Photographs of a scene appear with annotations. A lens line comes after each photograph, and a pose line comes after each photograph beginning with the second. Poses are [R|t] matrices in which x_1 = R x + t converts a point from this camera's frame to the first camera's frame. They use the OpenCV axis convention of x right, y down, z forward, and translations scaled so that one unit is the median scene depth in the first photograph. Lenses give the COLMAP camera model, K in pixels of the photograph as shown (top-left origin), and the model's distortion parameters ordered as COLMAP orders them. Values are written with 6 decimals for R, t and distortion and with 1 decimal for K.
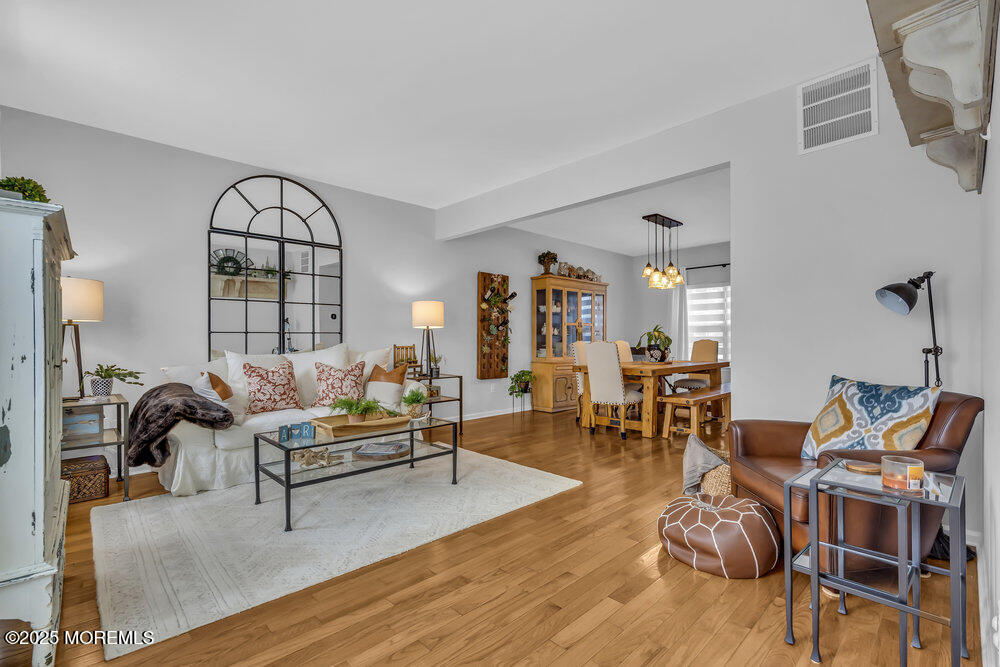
lens RADIAL K [[443.3, 0, 498.6], [0, 443.3, 337.1], [0, 0, 1]] dist [-0.011297, -0.000053]
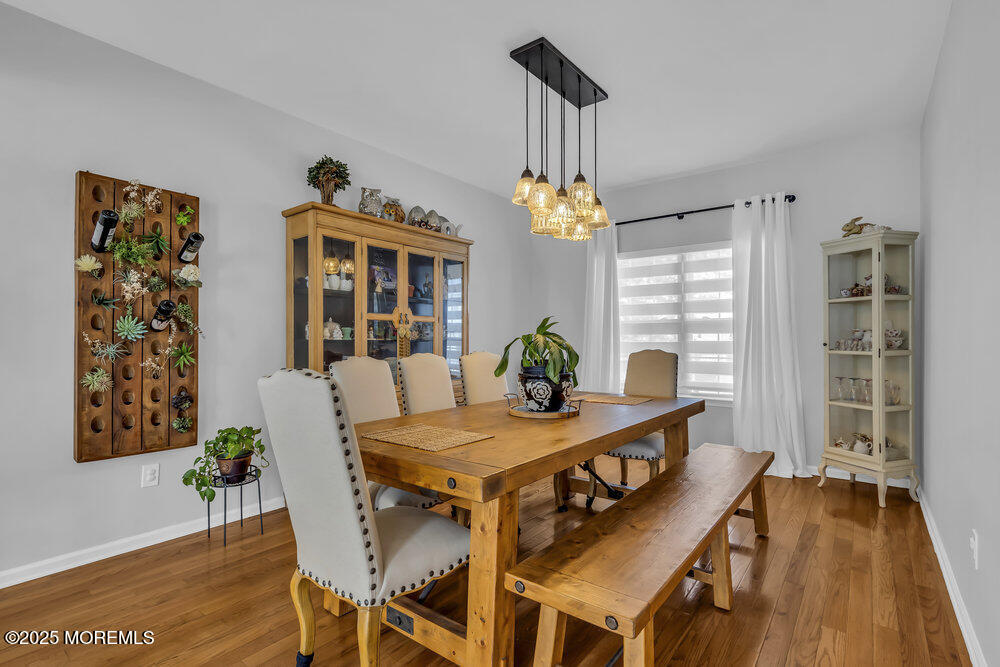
lens RADIAL K [[445.5, 0, 499.9], [0, 445.5, 338.5], [0, 0, 1]] dist [-0.011626, -0.000863]
pose [[0.990152, 0.000091, 0.139996, 0.244002], [-0.000828, 0.999986, 0.005209, -0.009663], [-0.139993, -0.005274, 0.990138, 0.563069]]
